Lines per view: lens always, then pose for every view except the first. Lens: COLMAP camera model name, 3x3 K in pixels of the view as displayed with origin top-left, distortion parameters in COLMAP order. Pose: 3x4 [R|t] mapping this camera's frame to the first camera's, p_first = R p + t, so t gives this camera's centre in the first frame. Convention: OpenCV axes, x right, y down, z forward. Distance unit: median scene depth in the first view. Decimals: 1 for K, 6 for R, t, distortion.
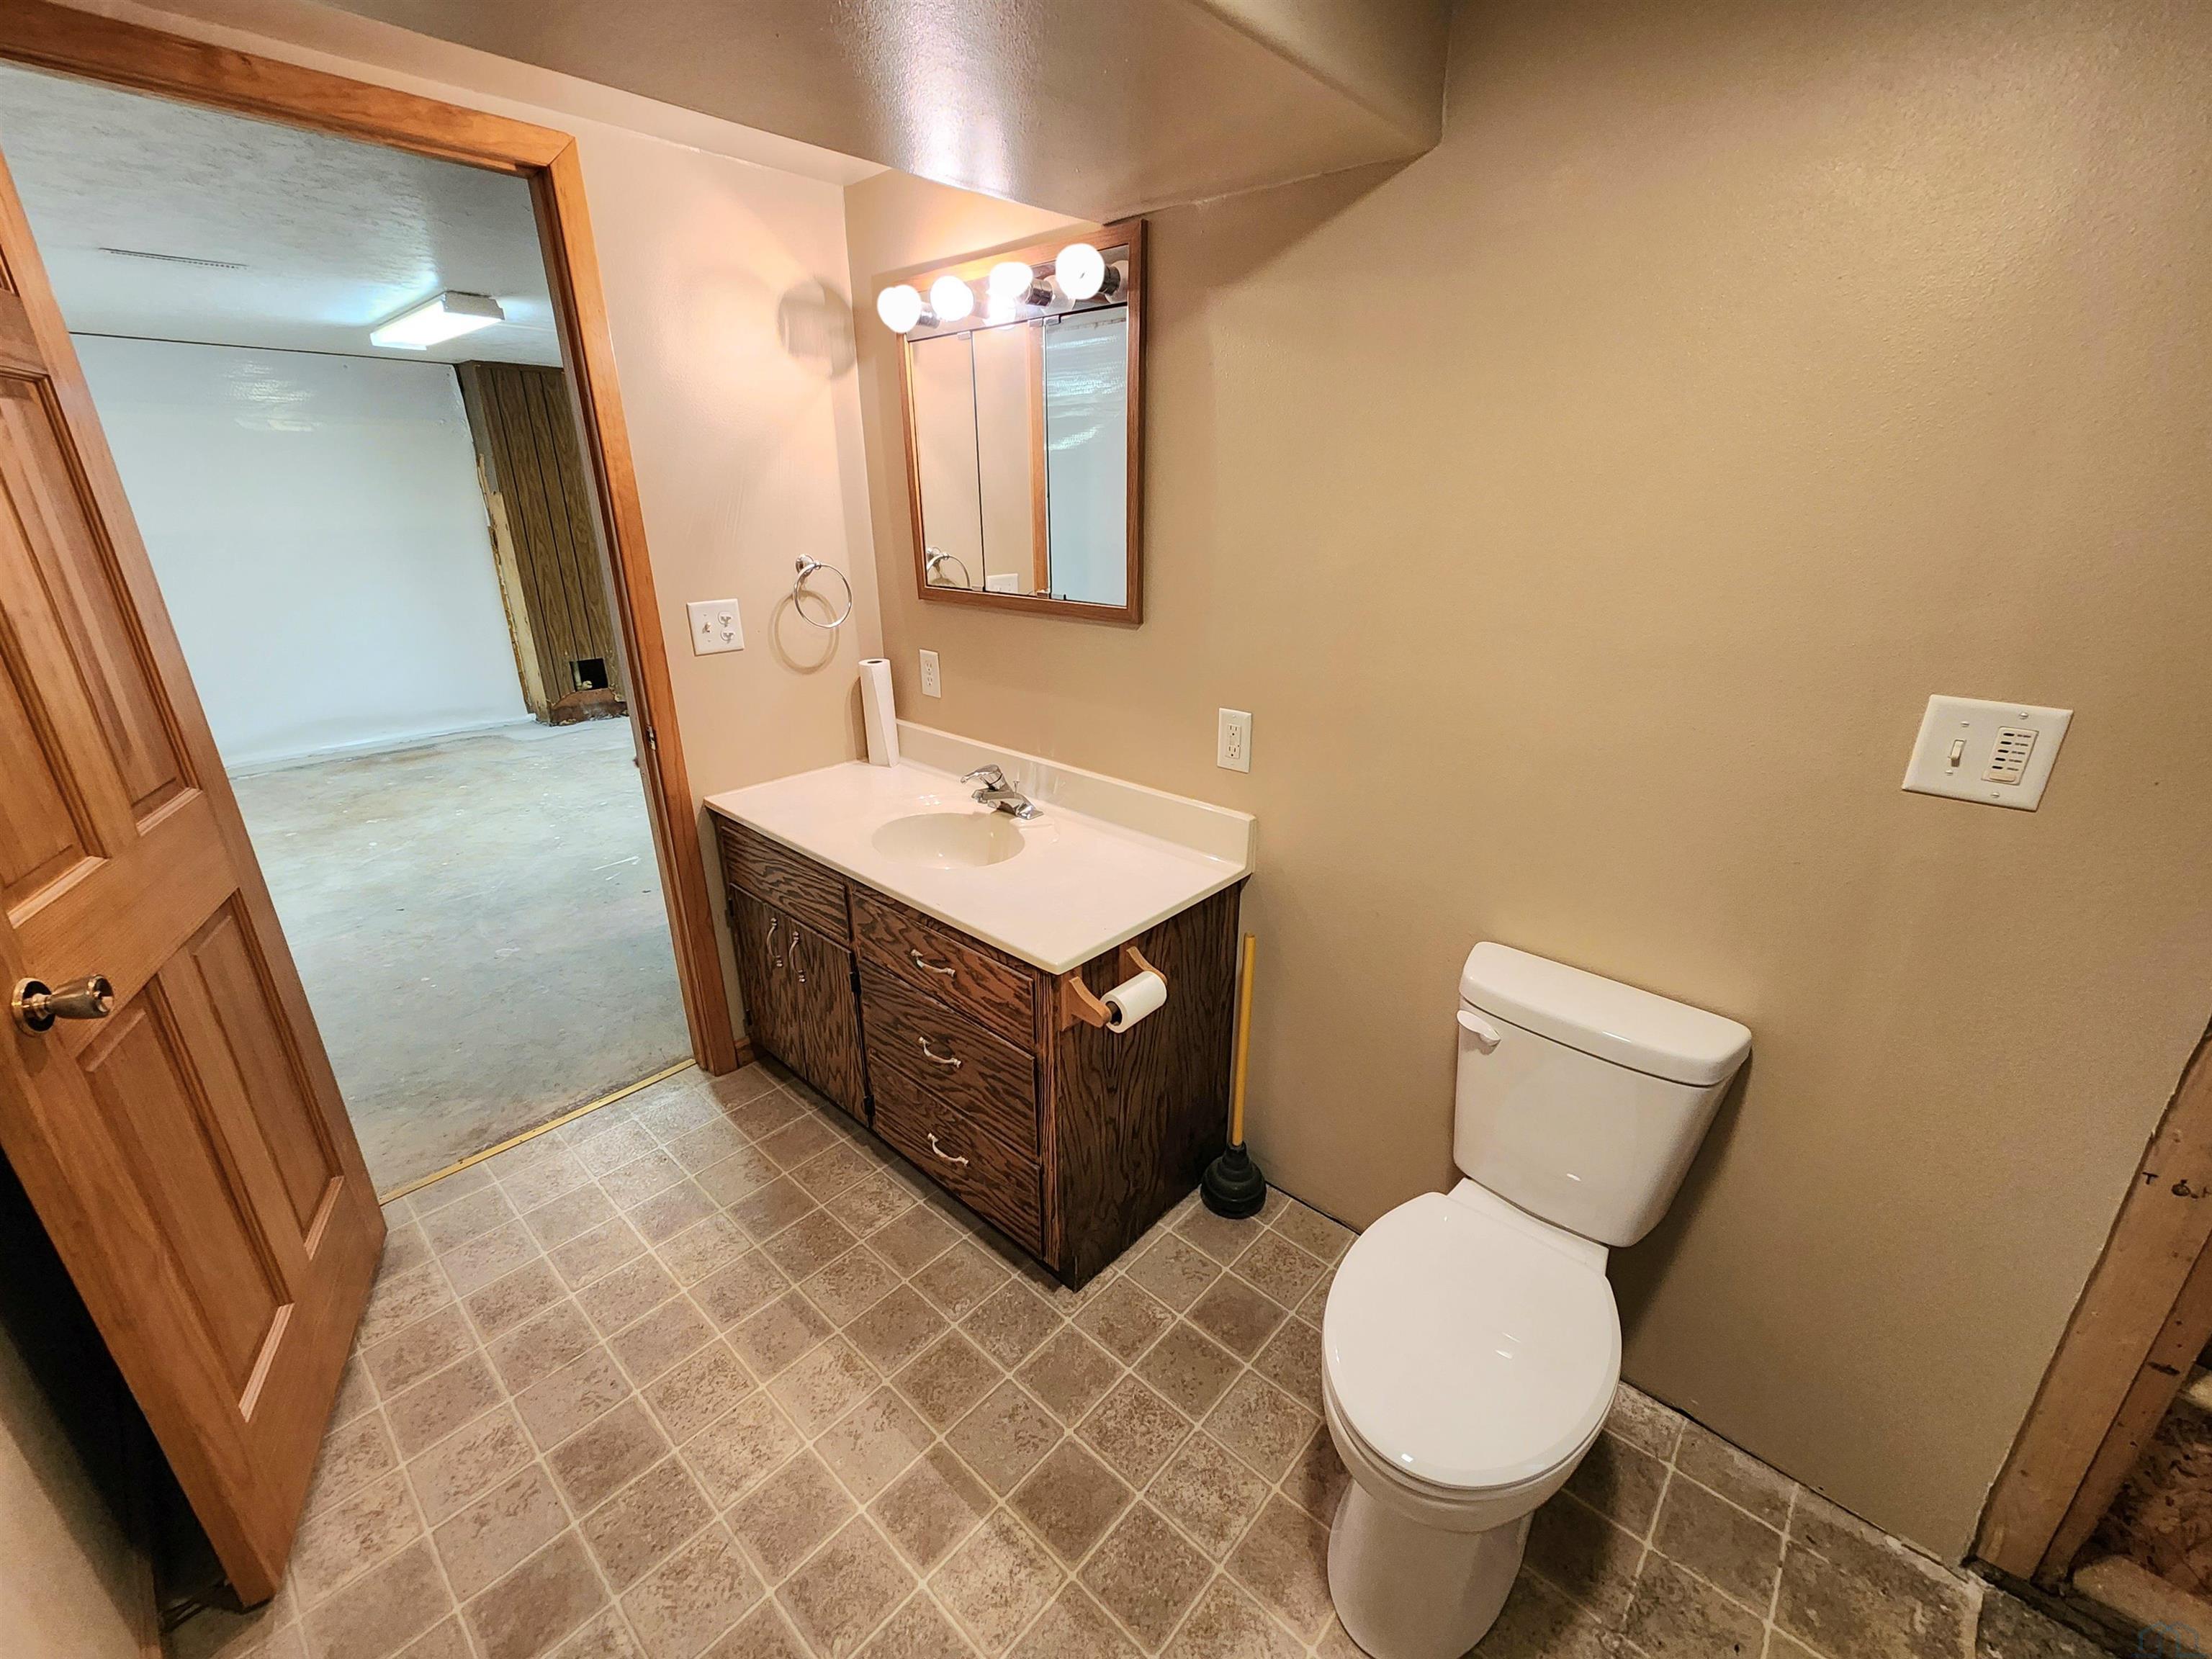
lens RADIAL K [[903.8, 0, 1115.1], [0, 903.8, 826.9], [0, 0, 1]] dist [0.001603, -0.000637]
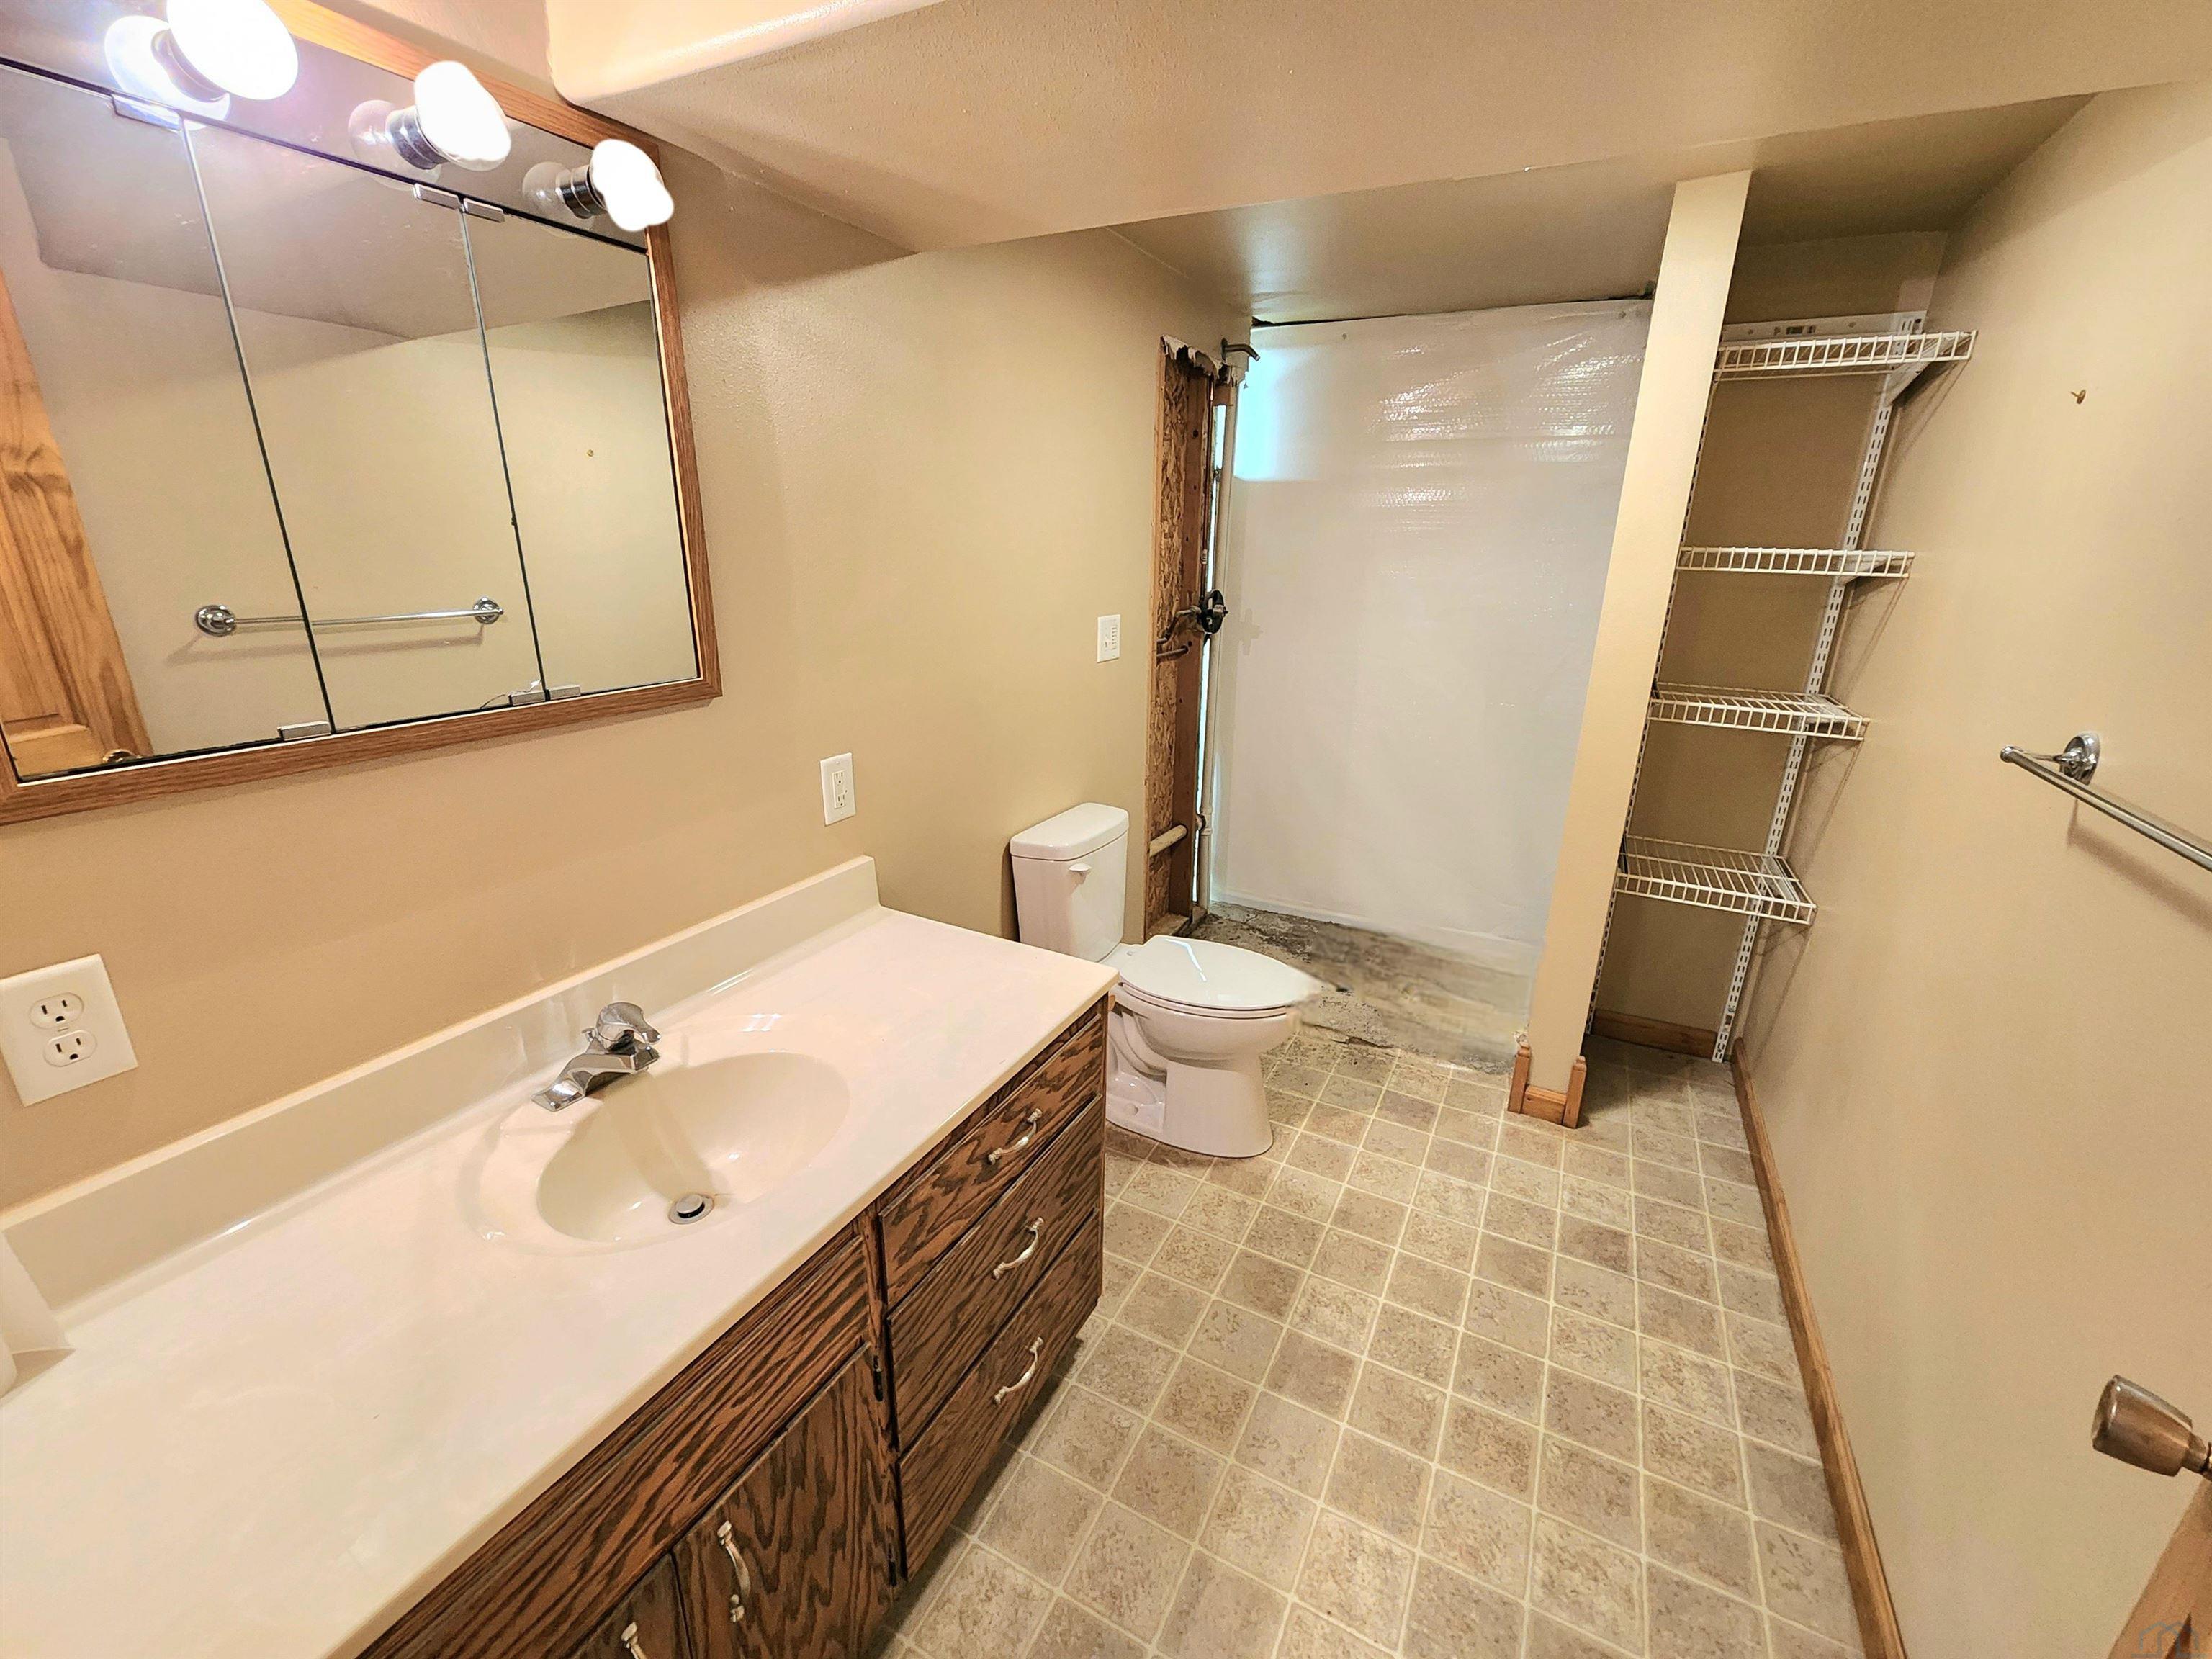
lens RADIAL K [[903.8, 0, 1115.1], [0, 903.8, 826.9], [0, 0, 1]] dist [0.001603, -0.000637]
pose [[-0.243914, -0.308553, 0.919402, -0.797020], [0.318888, 0.869801, 0.376507, -0.318884], [-0.915869, 0.385021, -0.113763, 0.865559]]
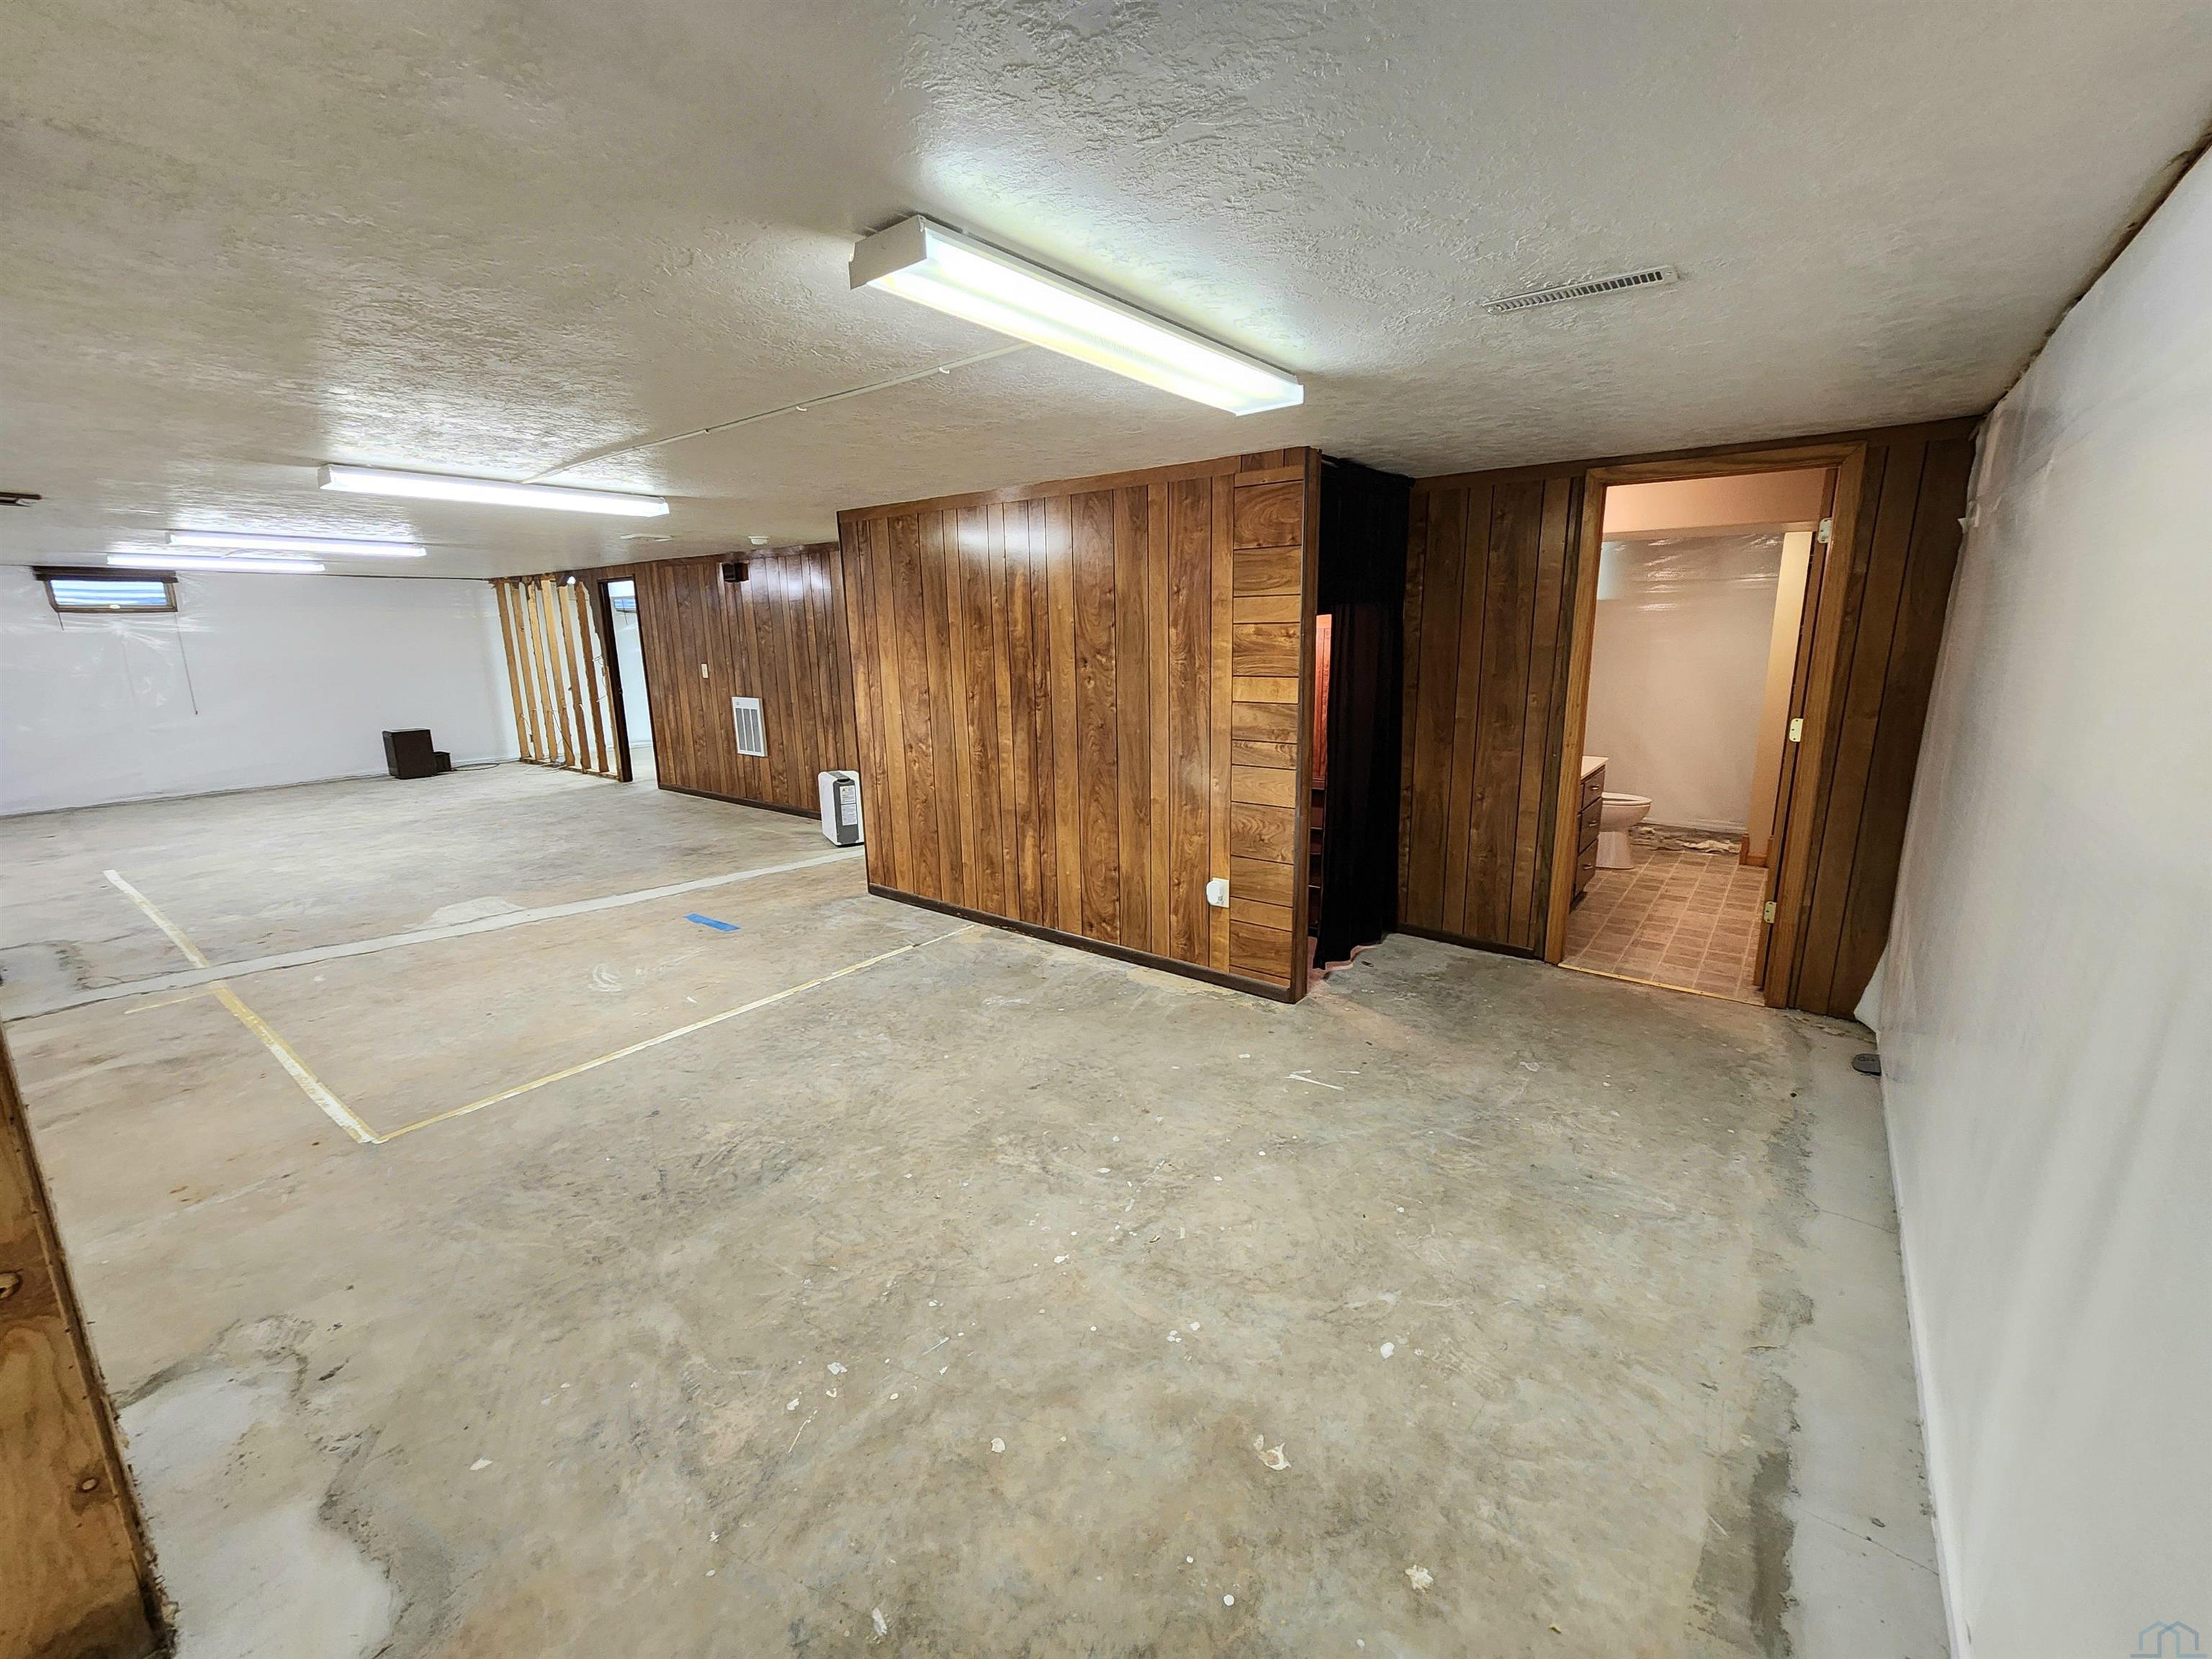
lens RADIAL K [[903.8, 0, 1115.1], [0, 903.8, 826.9], [0, 0, 1]] dist [0.001603, -0.000637]
pose [[-0.075447, -0.215172, 0.973657, -2.707023], [0.368193, 0.901426, 0.227740, -0.878894], [-0.926683, 0.375676, 0.011215, 2.275499]]
